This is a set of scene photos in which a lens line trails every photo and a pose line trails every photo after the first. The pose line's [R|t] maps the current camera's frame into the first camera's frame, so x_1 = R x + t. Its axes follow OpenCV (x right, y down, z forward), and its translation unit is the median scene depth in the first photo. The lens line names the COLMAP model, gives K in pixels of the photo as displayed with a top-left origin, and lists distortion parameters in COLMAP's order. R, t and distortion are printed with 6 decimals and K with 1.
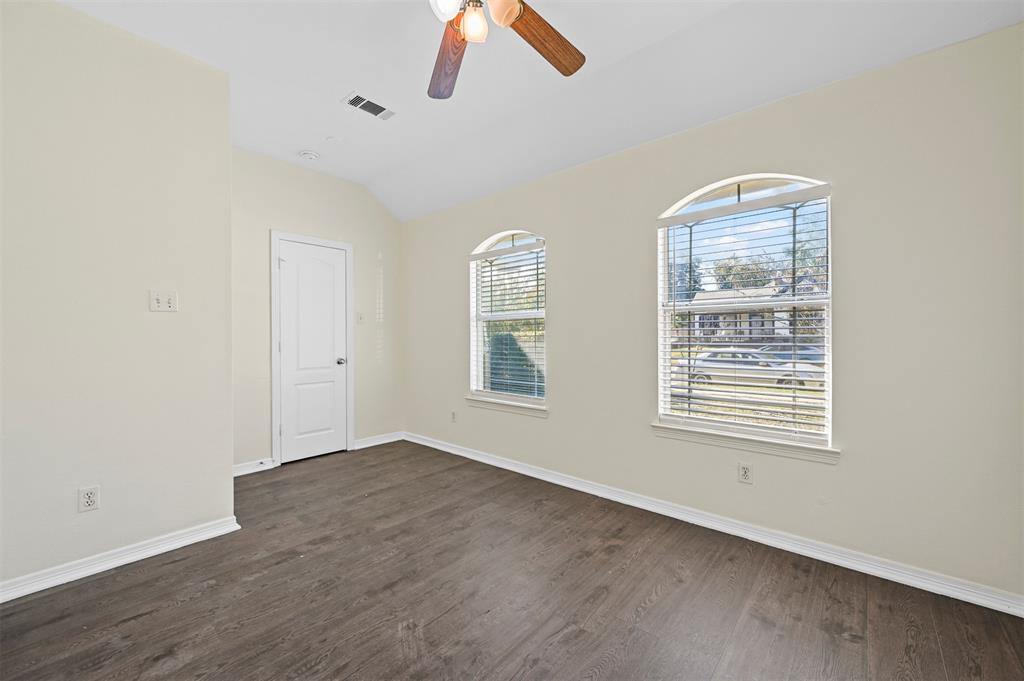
lens RADIAL K [[402.2, 0, 513.5], [0, 402.2, 338.1], [0, 0, 1]] dist [-0.000856, -0.000373]
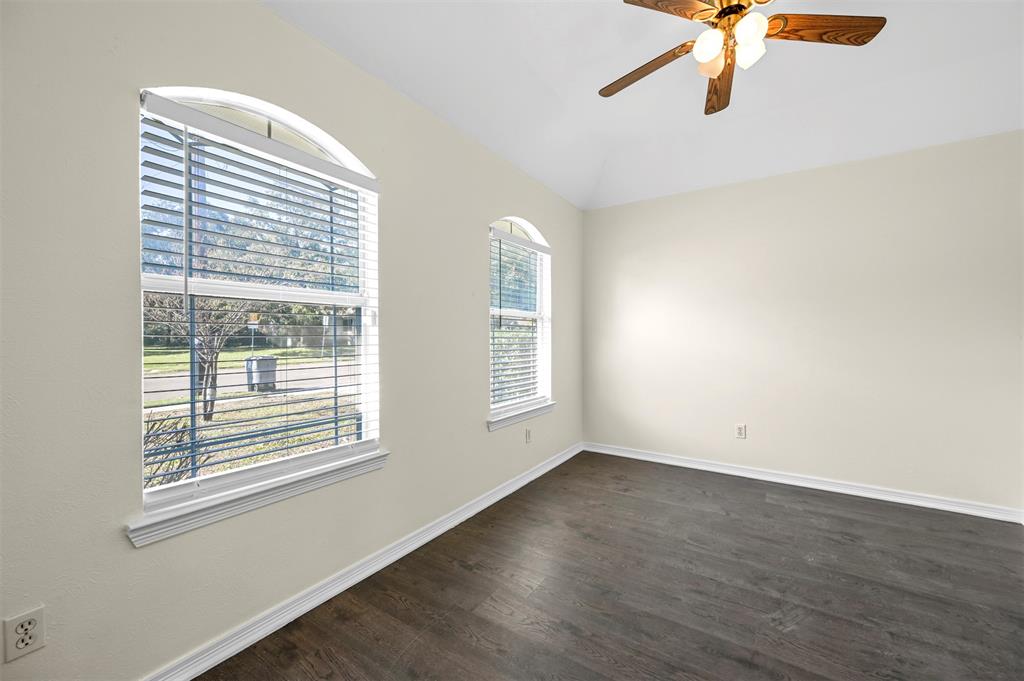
lens RADIAL K [[402.2, 0, 509.5], [0, 402.2, 339.6], [0, 0, 1]] dist [-0.000856, -0.000373]
pose [[-0.136679, 0.000228, 0.990615, -1.029129], [0.008778, 0.999961, 0.000981, -0.005622], [-0.990576, 0.008829, -0.136676, 1.587612]]
